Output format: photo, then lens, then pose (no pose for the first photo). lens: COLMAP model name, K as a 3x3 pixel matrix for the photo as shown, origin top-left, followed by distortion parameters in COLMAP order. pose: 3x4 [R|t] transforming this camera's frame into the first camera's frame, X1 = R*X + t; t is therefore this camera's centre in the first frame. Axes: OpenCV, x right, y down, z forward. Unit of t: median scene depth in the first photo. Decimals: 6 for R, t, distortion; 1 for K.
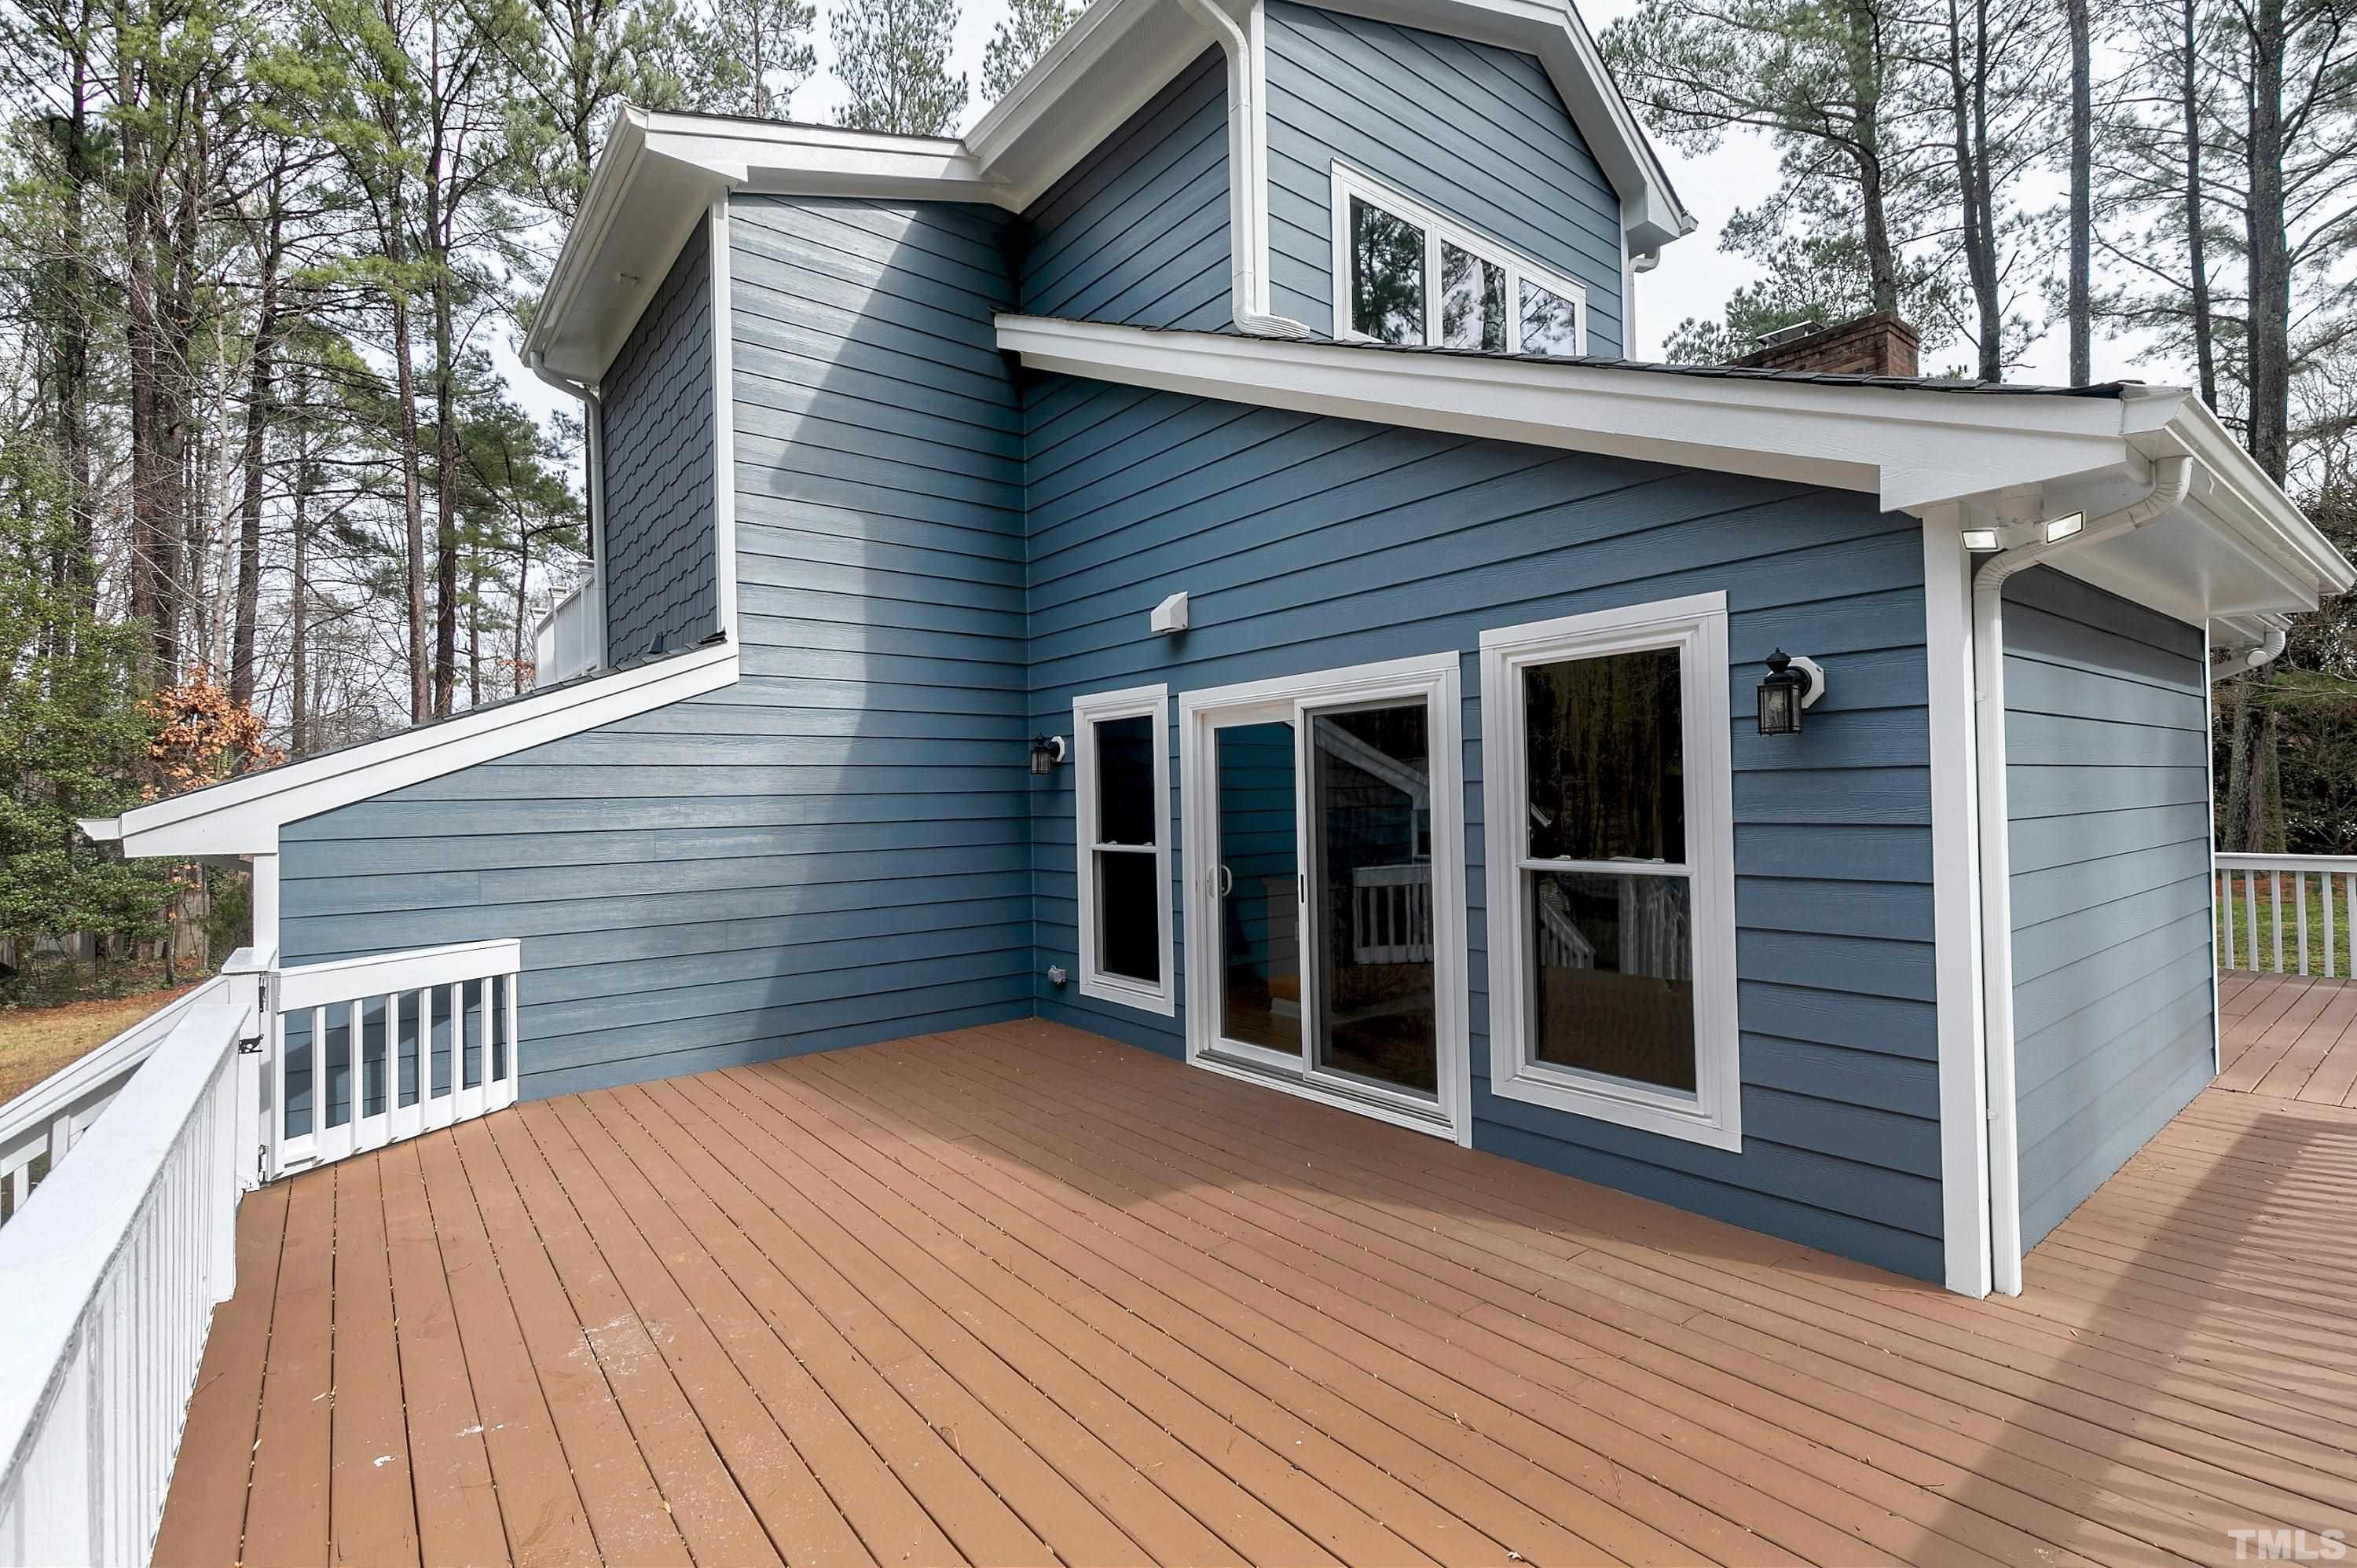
lens RADIAL K [[1064.7, 0, 1176.2], [0, 1064.7, 778.1], [0, 0, 1]] dist [0.011887, 0.000937]
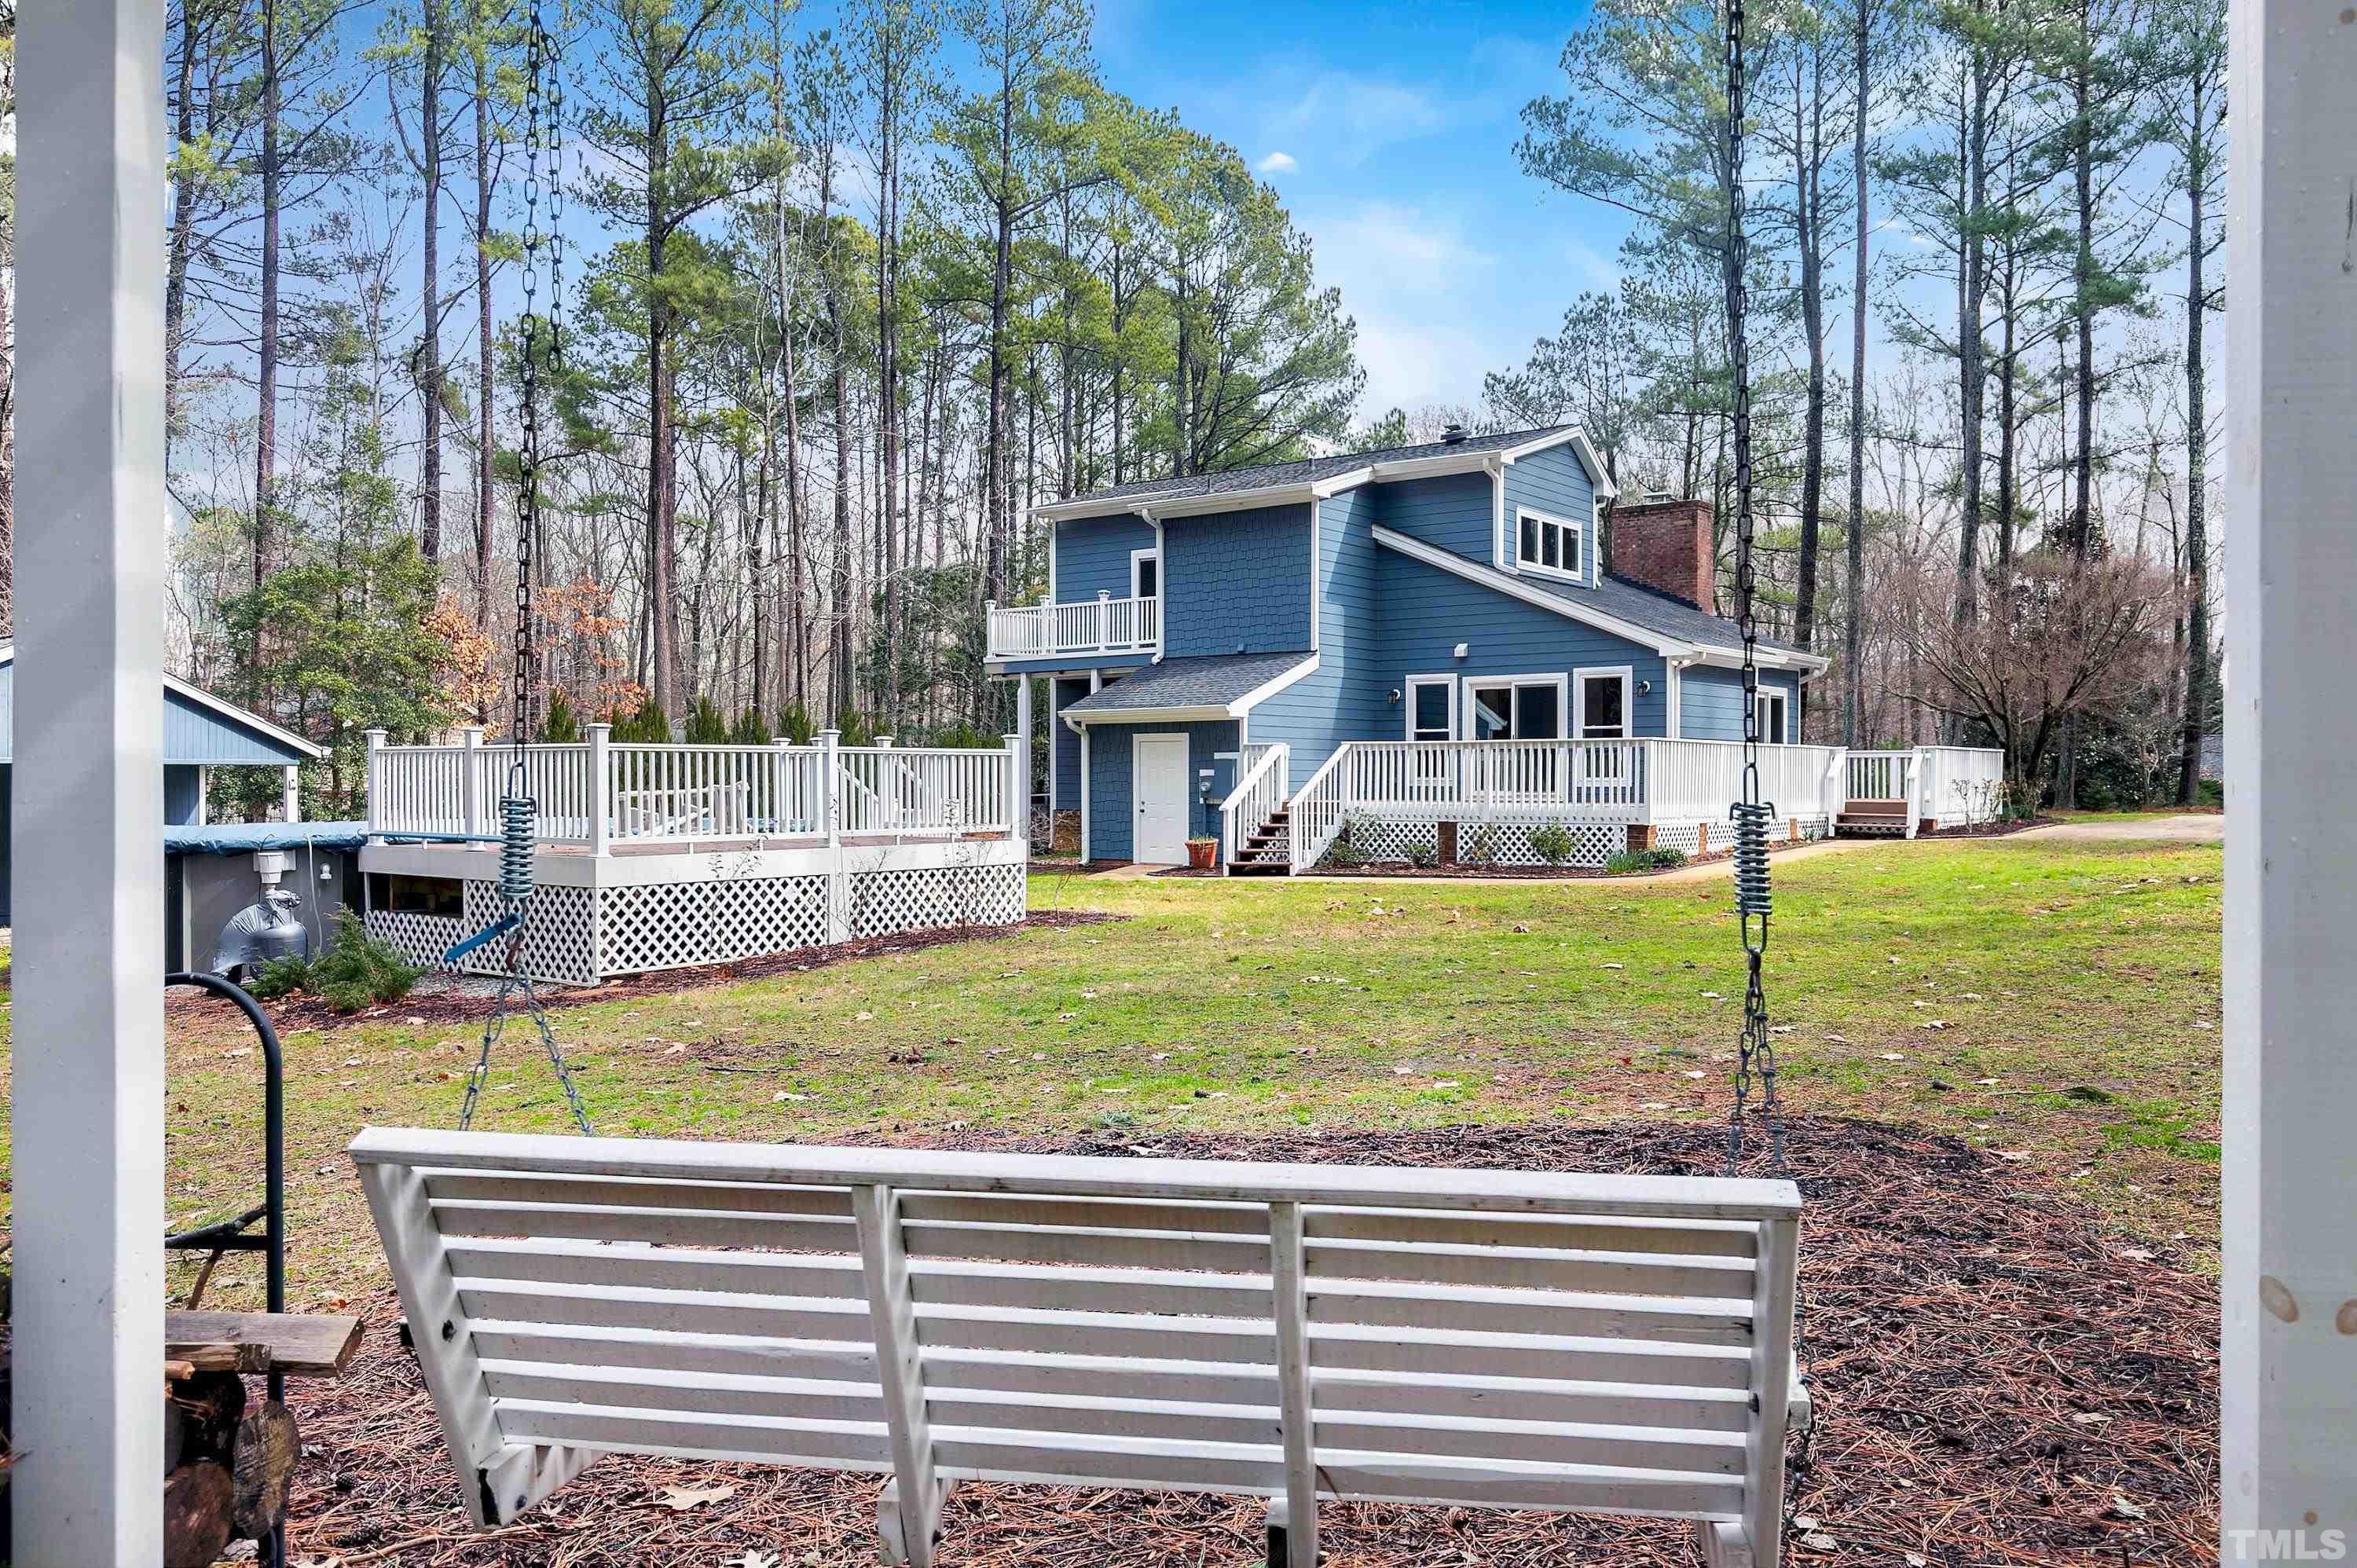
lens RADIAL K [[1852.0, 0, 1158.3], [0, 1852.0, 783.1], [0, 0, 1]] dist [-0.001163, -0.004031]
pose [[0.969658, 0.021954, 0.243478, -1.900775], [-0.025781, 0.999589, 0.012543, 0.158544], [-0.243103, -0.018440, 0.969825, -3.500637]]
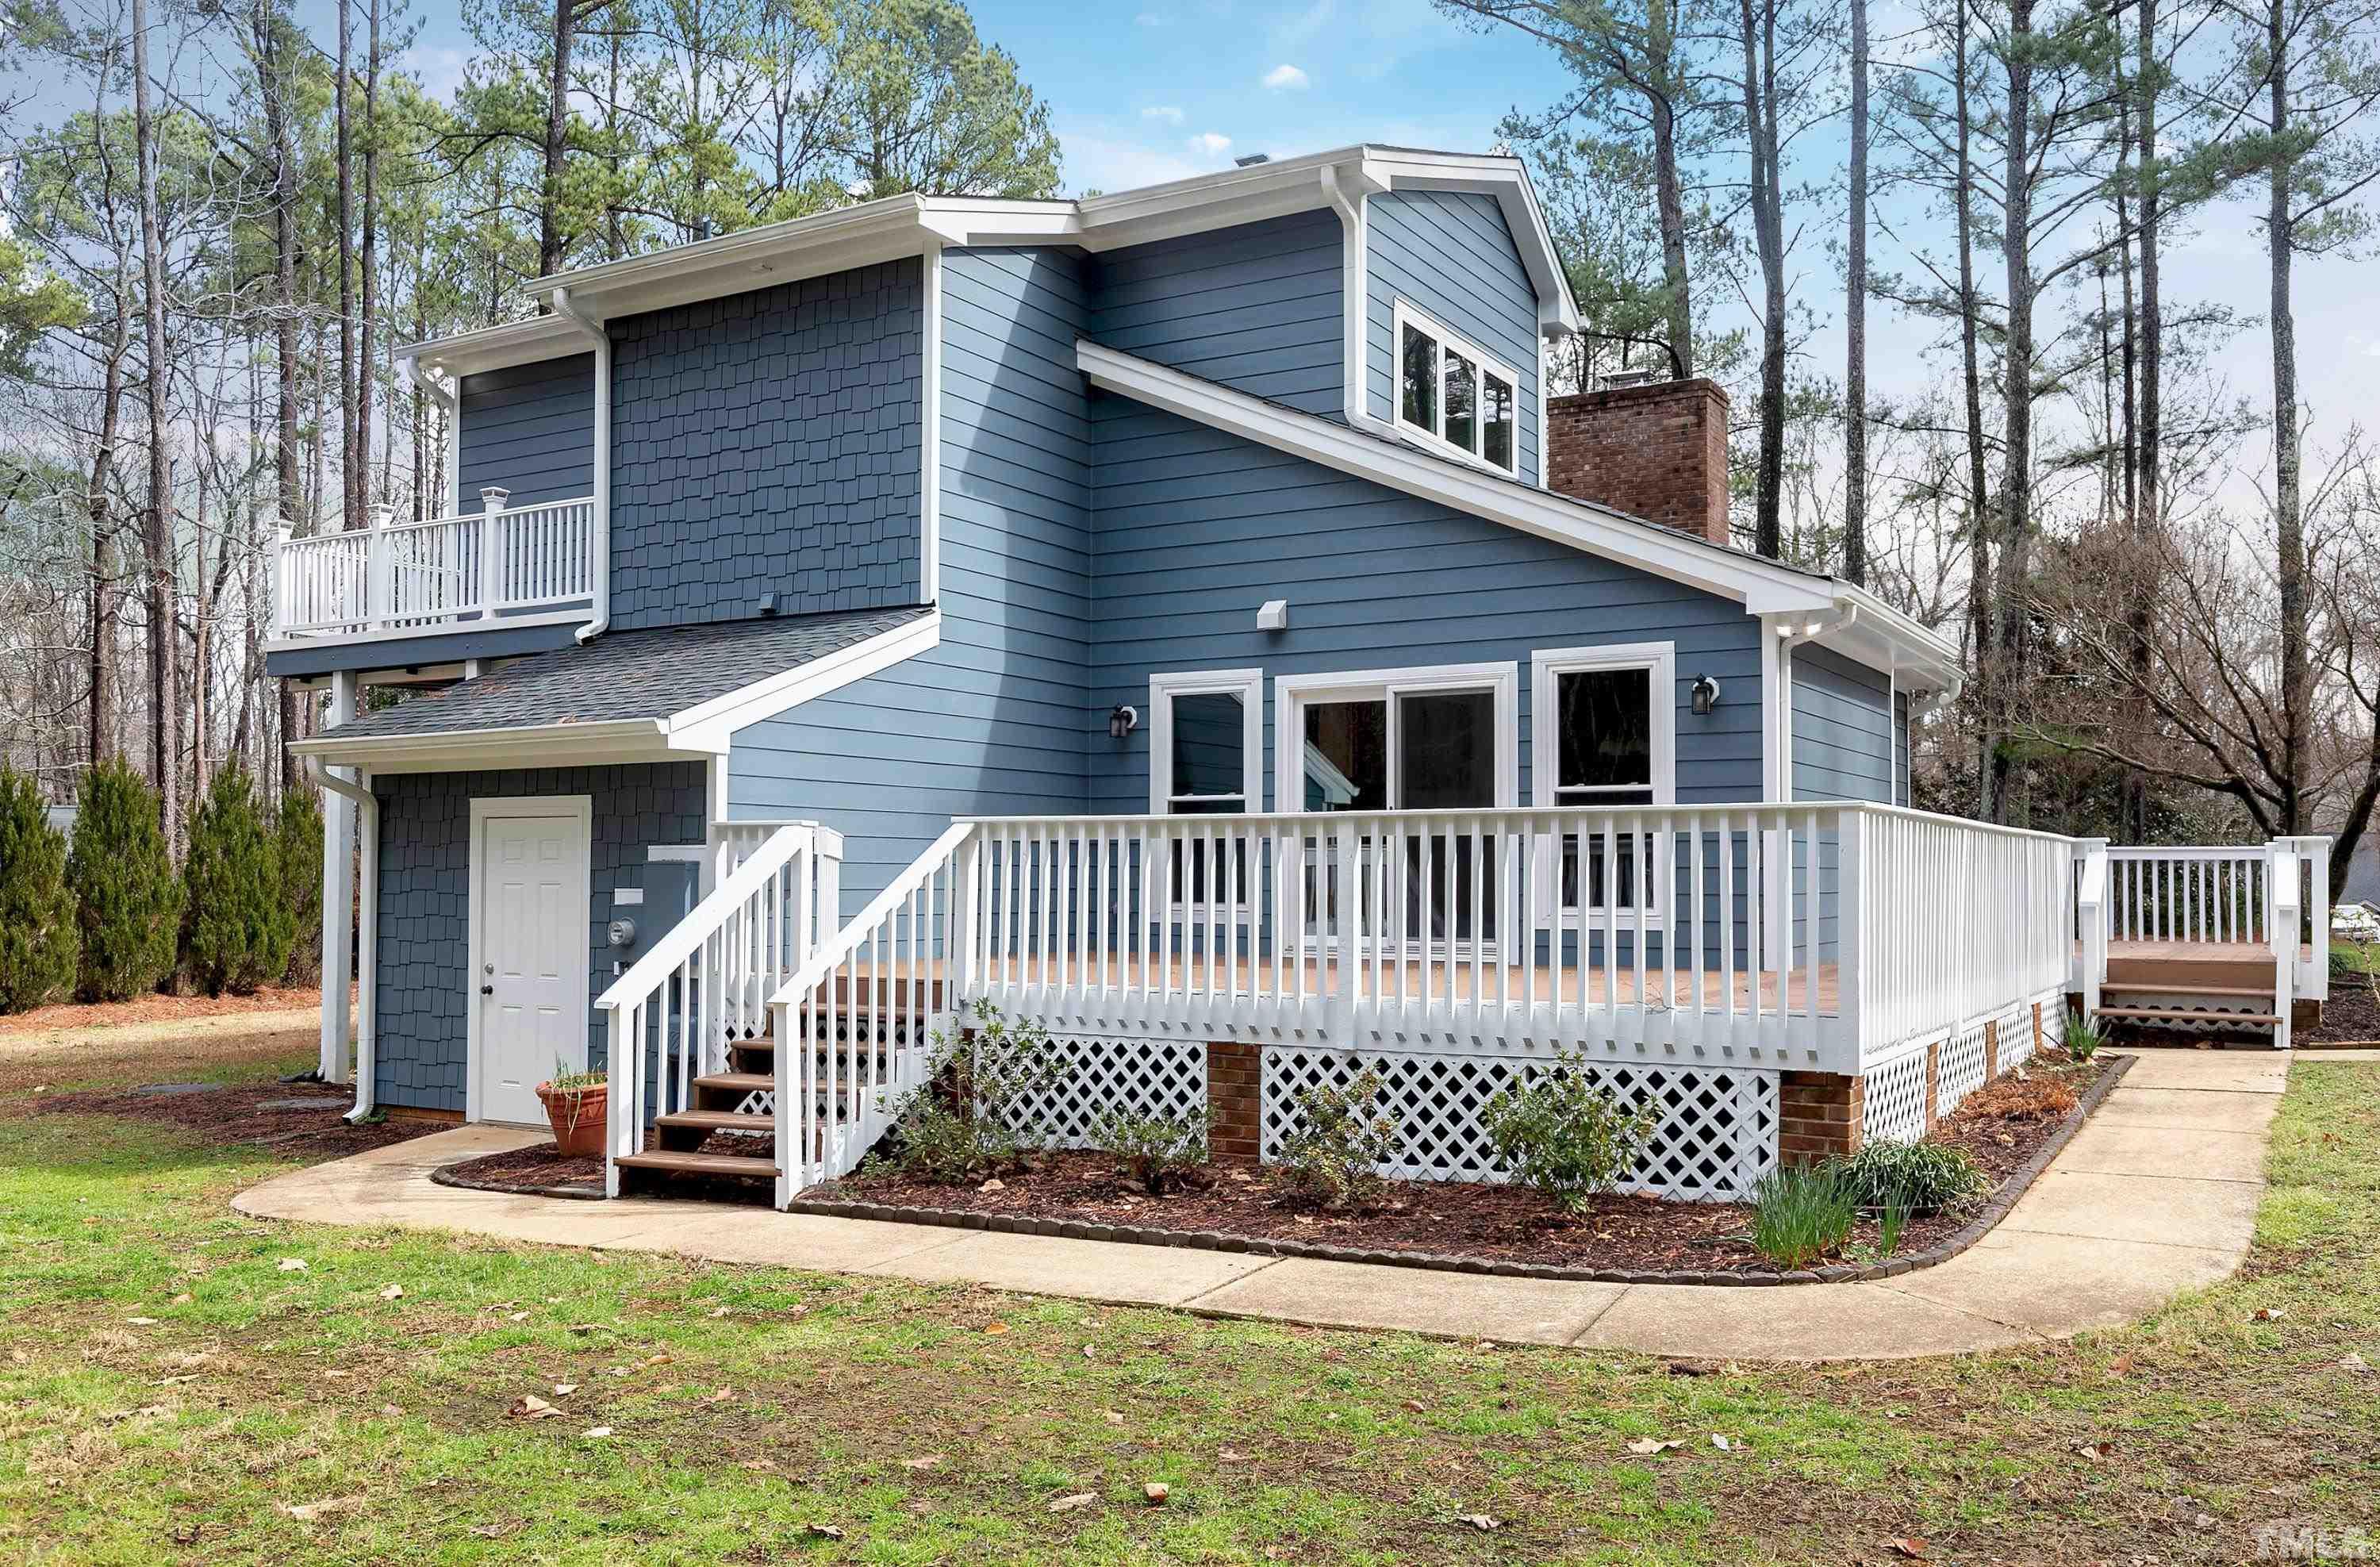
lens RADIAL K [[1960.4, 0, 1201.1], [0, 1960.4, 803.3], [0, 0, 1]] dist [0.008224, -0.007885]
pose [[0.931010, 0.037557, 0.363057, -0.870743], [-0.028388, 0.999130, -0.030558, 0.139619], [-0.363889, 0.018144, 0.931266, -1.109958]]
